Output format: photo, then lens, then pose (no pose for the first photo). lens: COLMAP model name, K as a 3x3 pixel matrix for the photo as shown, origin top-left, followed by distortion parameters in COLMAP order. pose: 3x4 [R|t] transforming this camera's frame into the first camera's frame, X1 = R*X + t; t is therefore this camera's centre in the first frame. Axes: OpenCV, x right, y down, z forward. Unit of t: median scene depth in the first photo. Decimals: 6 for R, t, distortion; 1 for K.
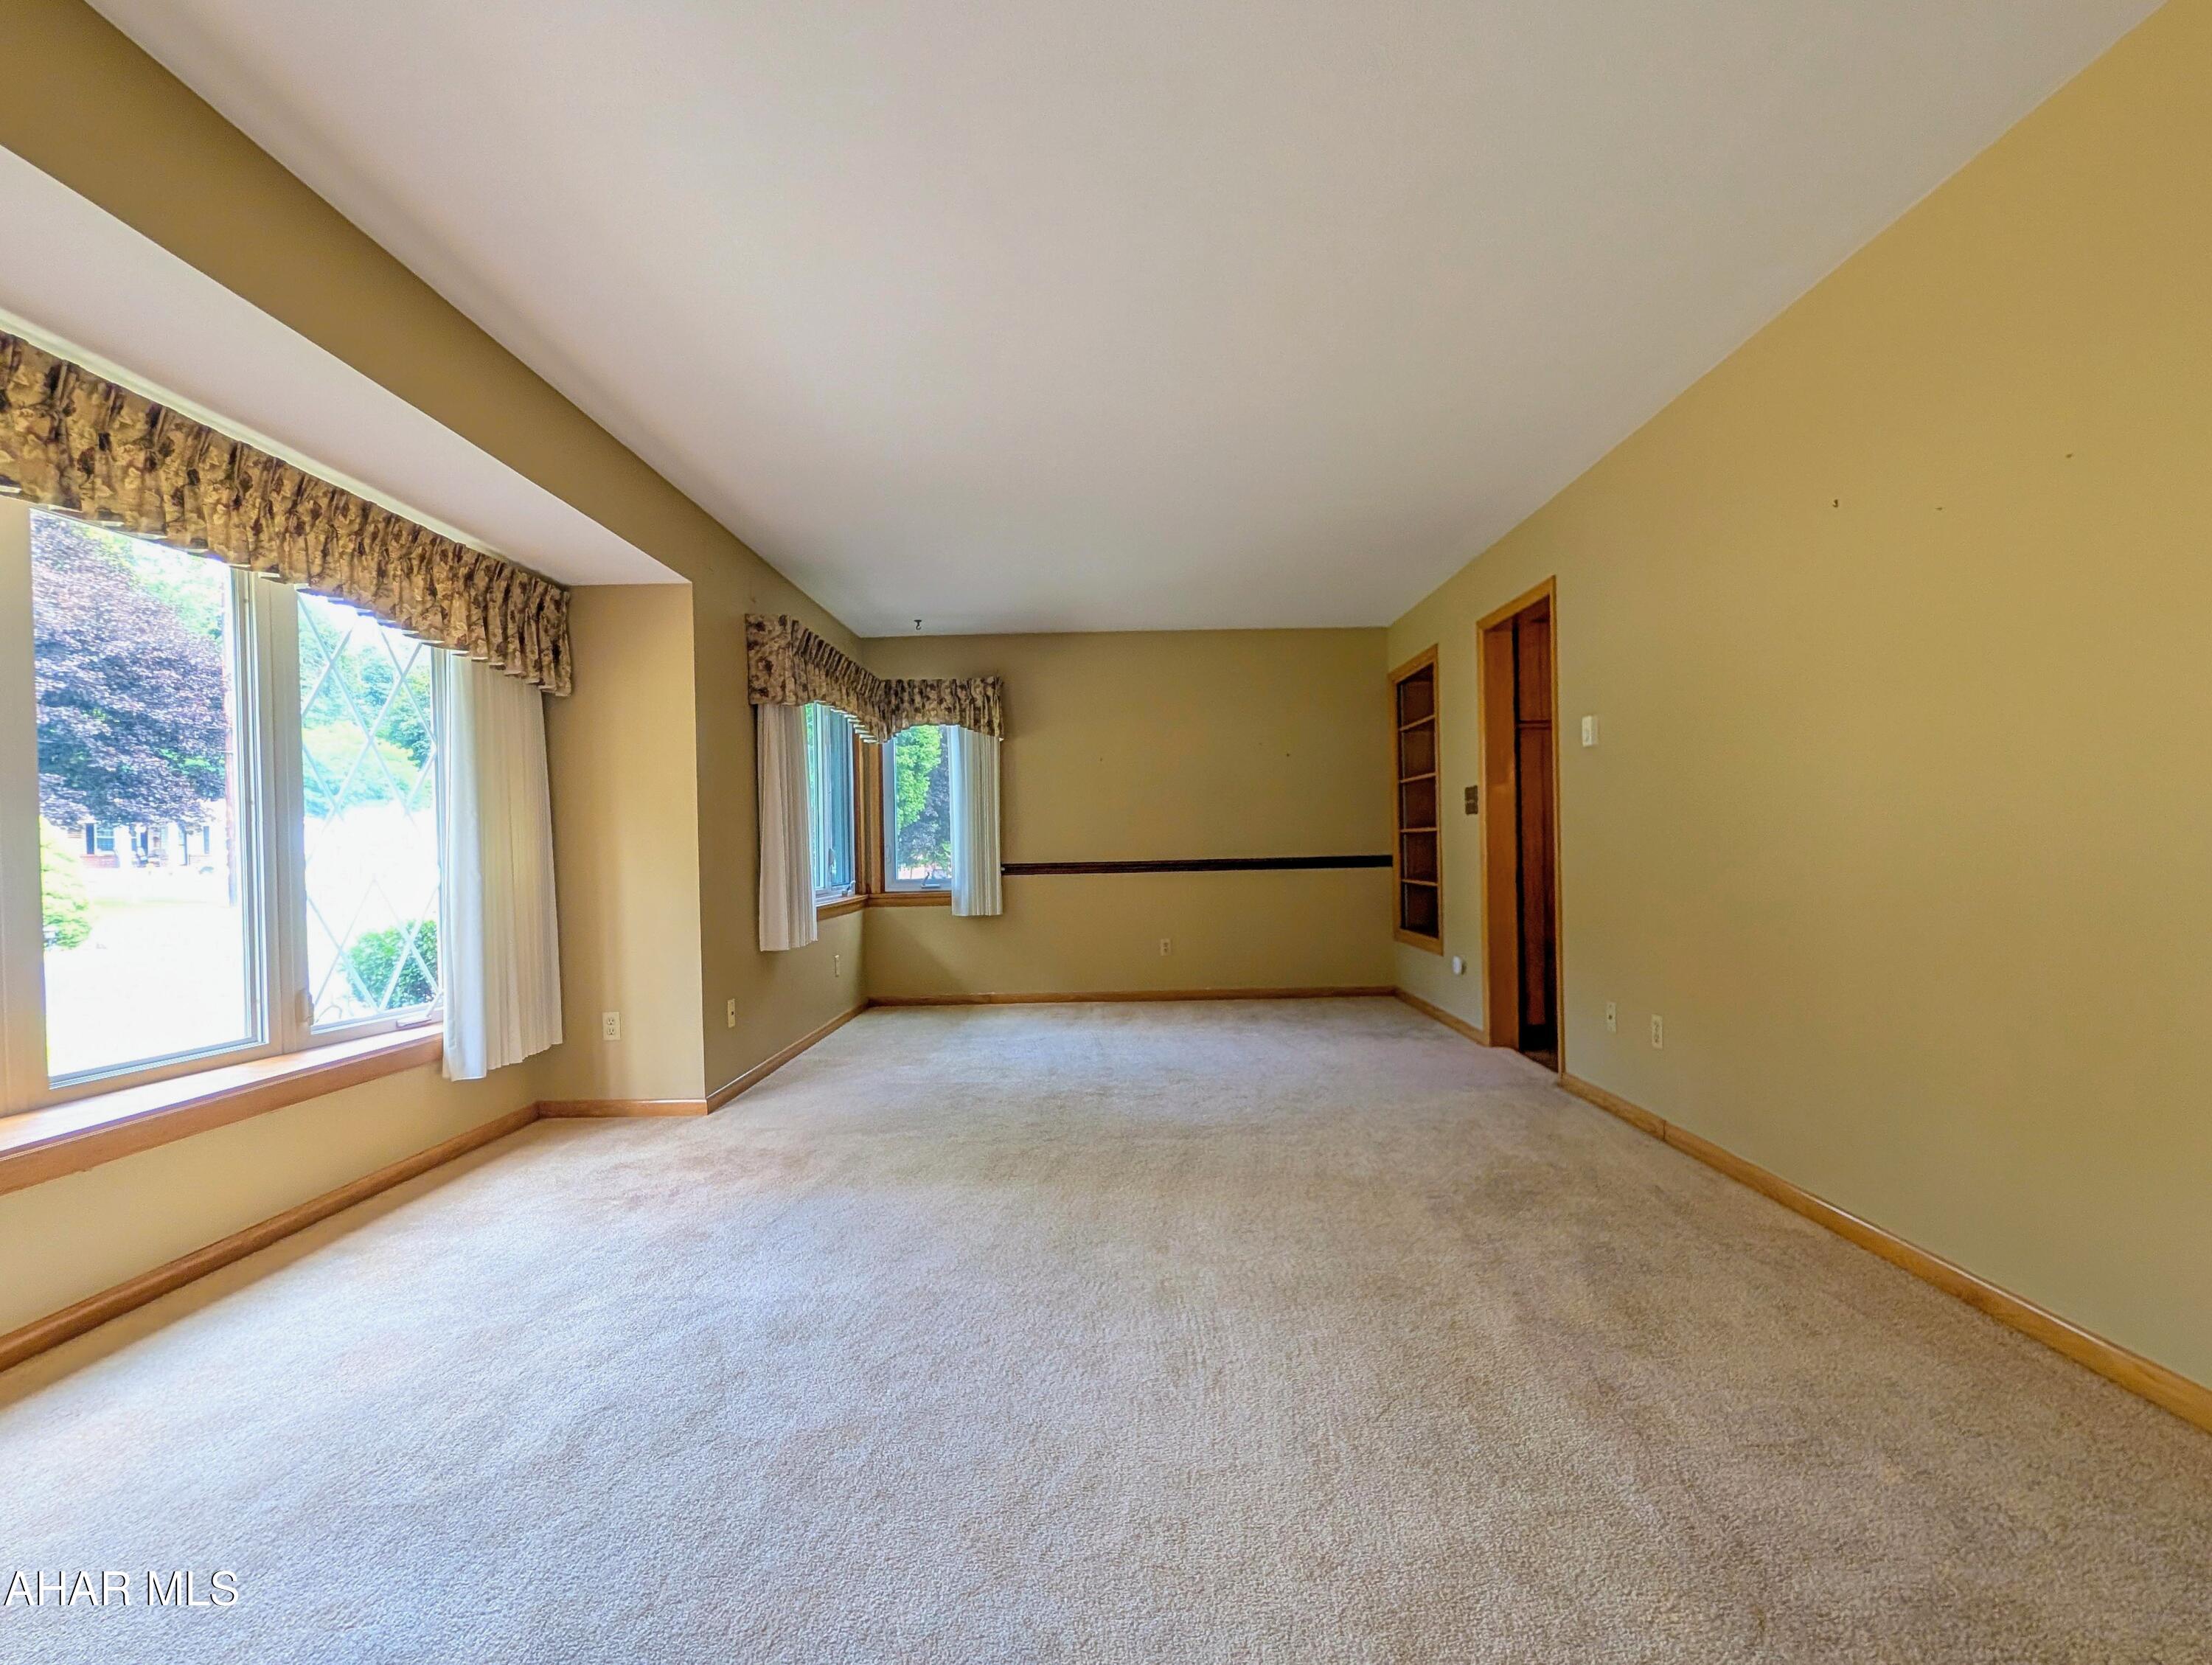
lens RADIAL K [[1144.3, 0, 1110.4], [0, 1144.3, 857.0], [0, 0, 1]] dist [-0.000521, -0.000139]
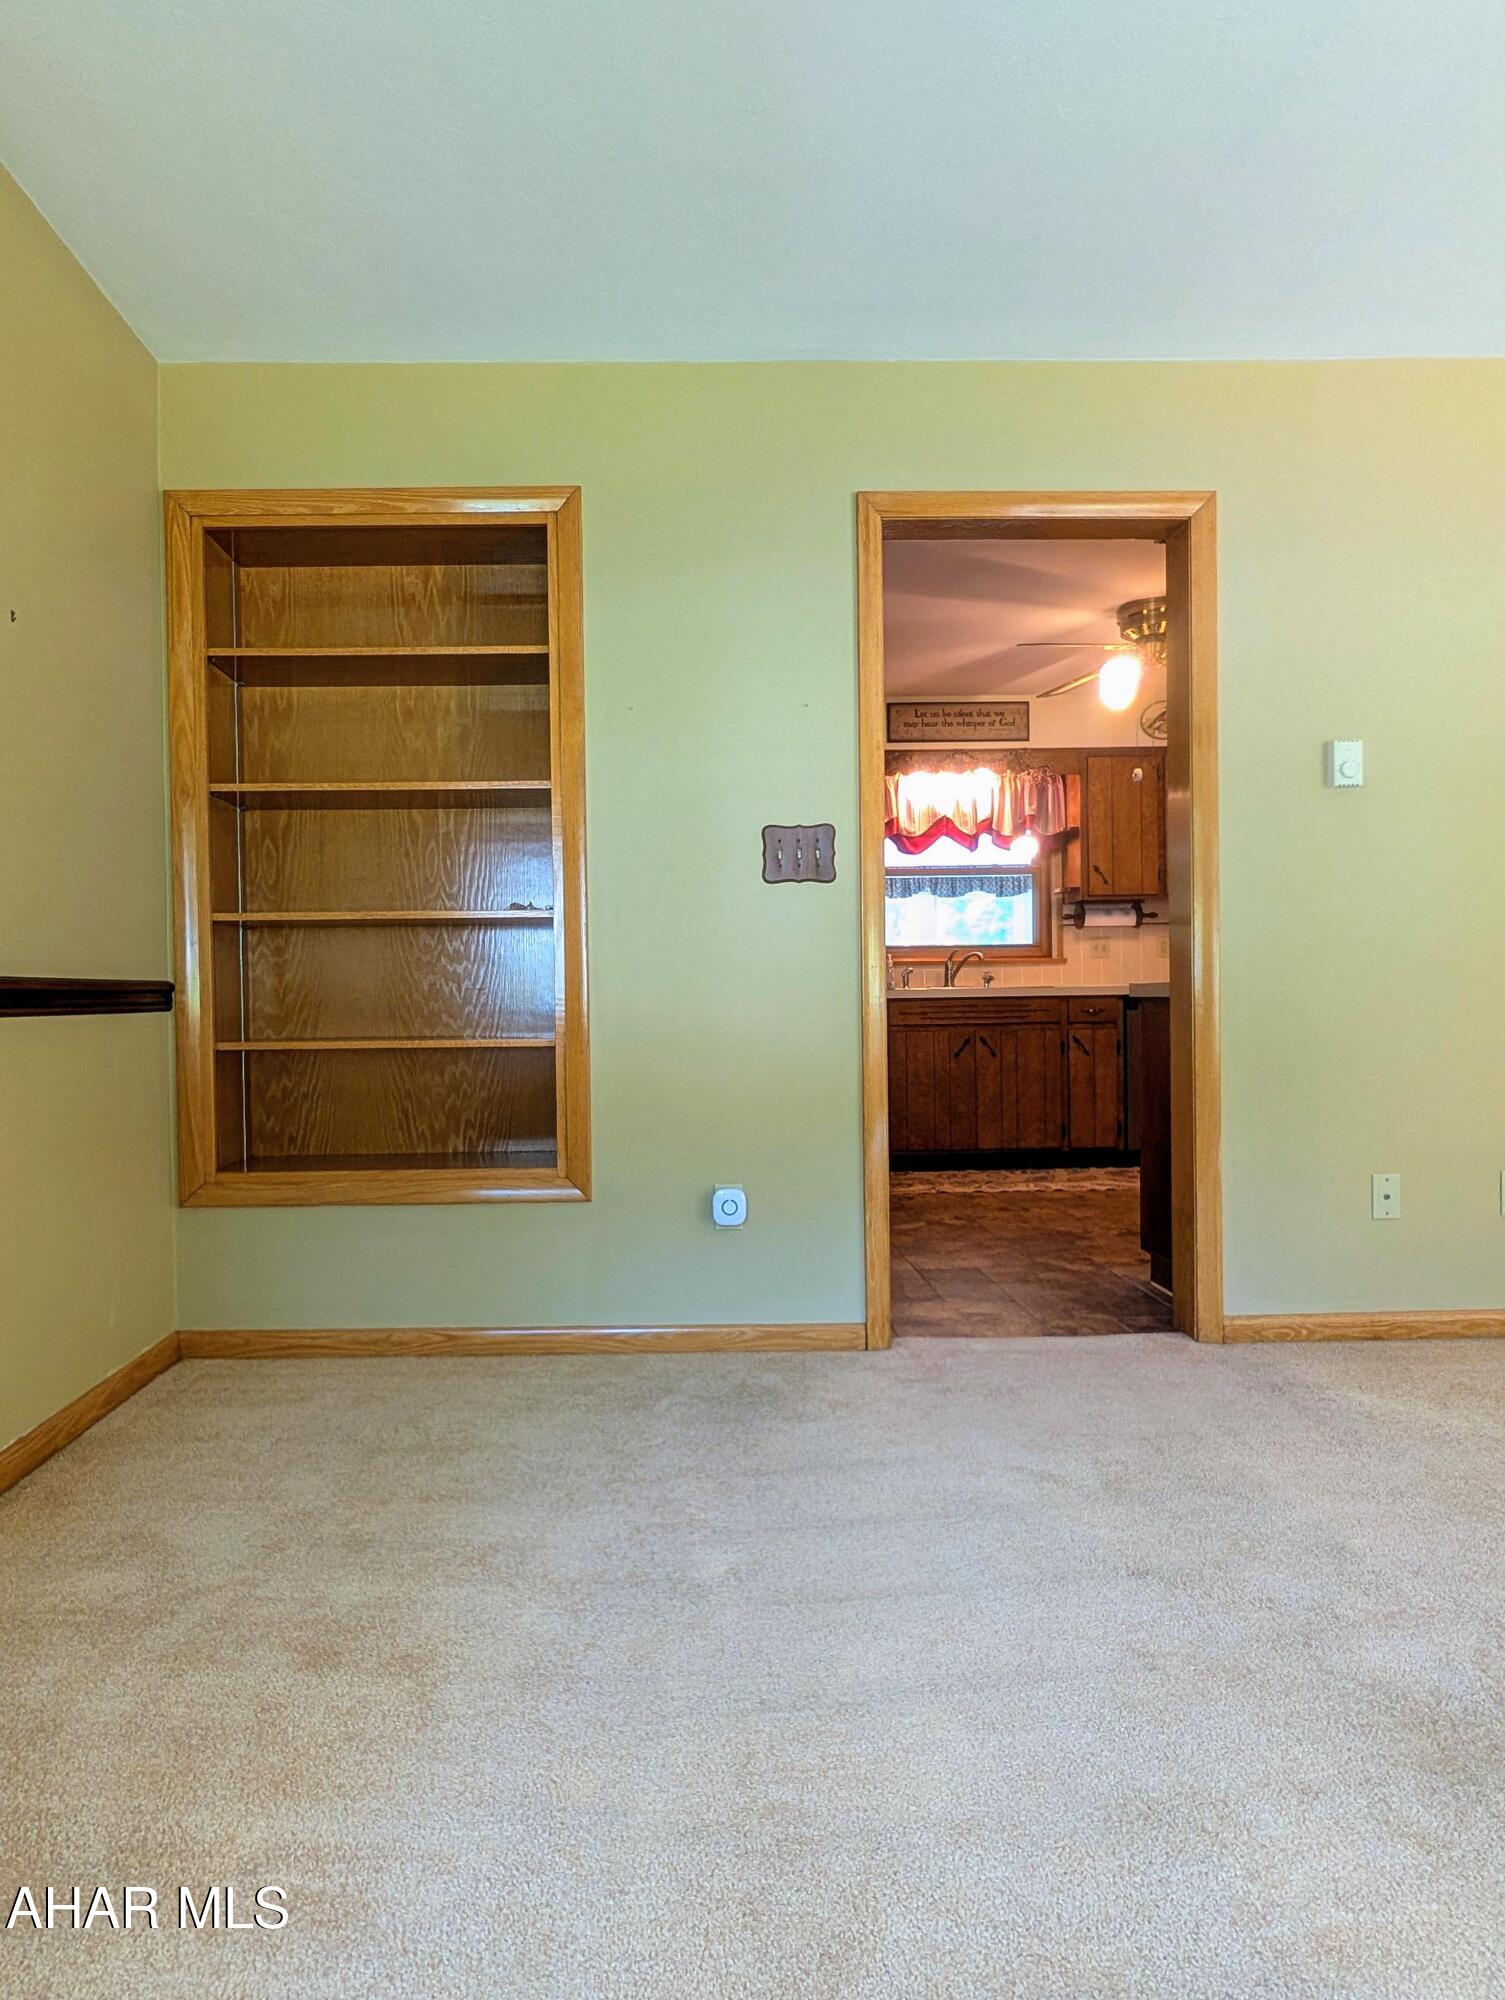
lens RADIAL K [[1075.6, 0, 714.7], [0, 1075.6, 999.8], [0, 0, 1]] dist [-0.003120, 0.000057]
pose [[-0.021968, 0.011492, 0.999693, -0.128399], [0.026342, 0.999593, -0.010912, 0.015087], [-0.999412, 0.026094, -0.022262, 0.984803]]
